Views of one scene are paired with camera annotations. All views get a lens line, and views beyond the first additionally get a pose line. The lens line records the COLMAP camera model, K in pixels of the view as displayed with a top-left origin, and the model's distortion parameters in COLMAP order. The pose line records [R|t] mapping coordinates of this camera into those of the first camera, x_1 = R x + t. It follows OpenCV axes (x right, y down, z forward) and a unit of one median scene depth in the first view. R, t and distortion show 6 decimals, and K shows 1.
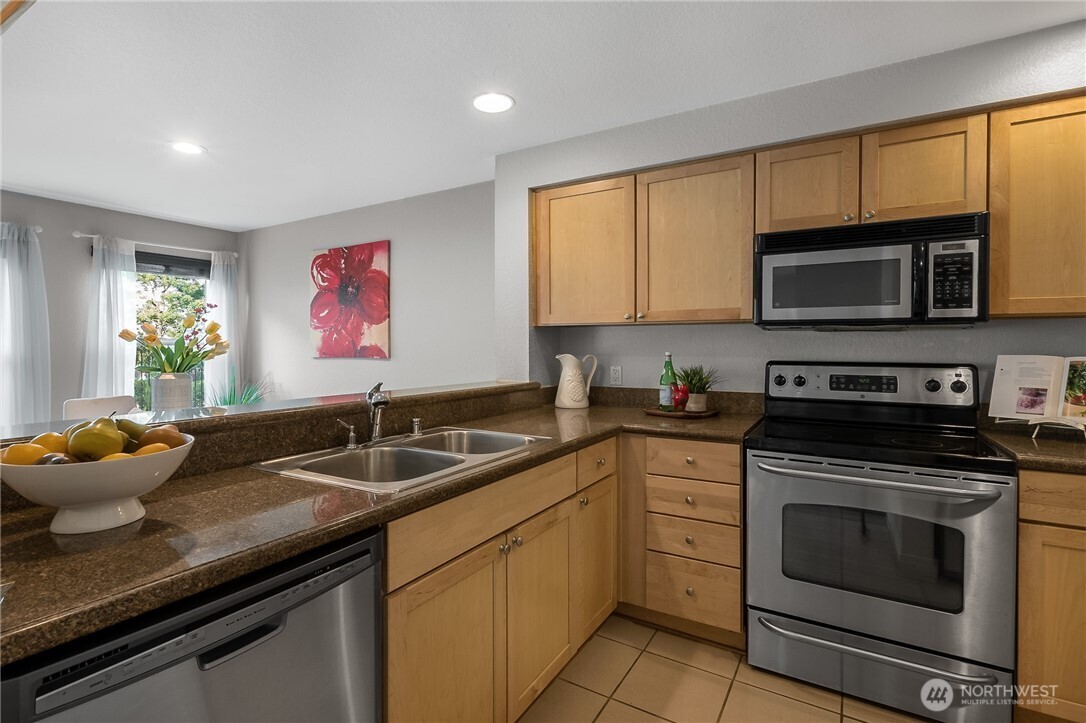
lens RADIAL K [[521.5, 0, 511.1], [0, 521.5, 348.1], [0, 0, 1]] dist [-0.016445, -0.000203]
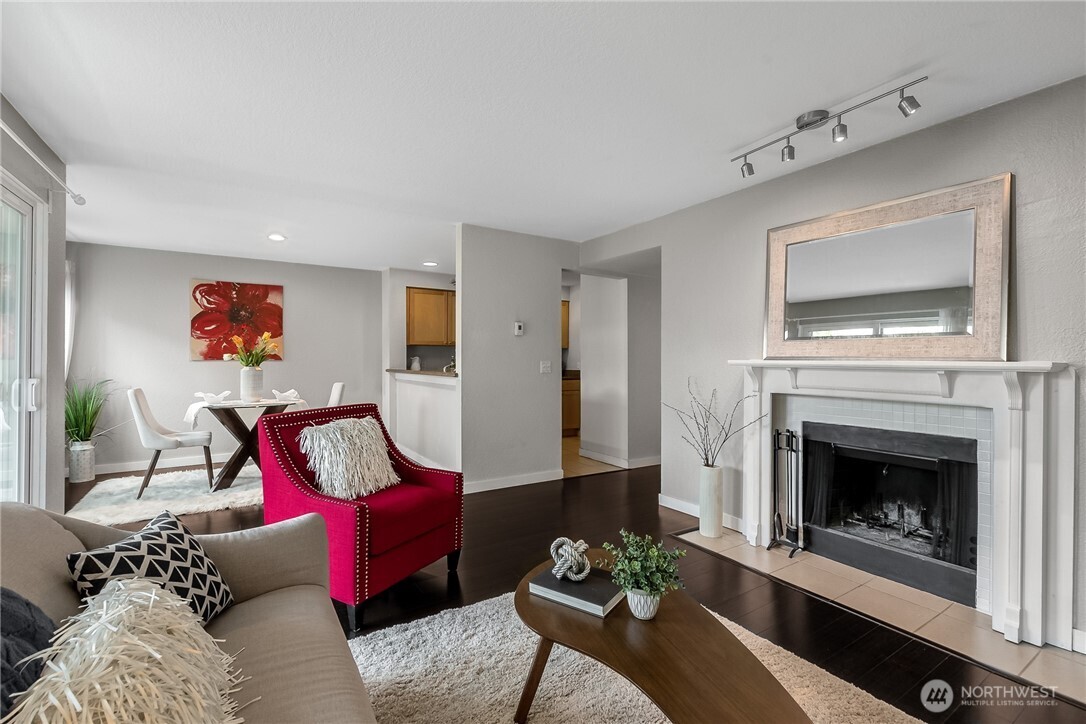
lens RADIAL K [[471.6, 0, 555.1], [0, 471.6, 361.1], [0, 0, 1]] dist [-0.021007, -0.000045]
pose [[0.392864, -0.003293, 0.919591, -2.054116], [-0.000753, 0.999992, 0.003903, 0.028153], [-0.919596, -0.002226, 0.392859, -0.561241]]
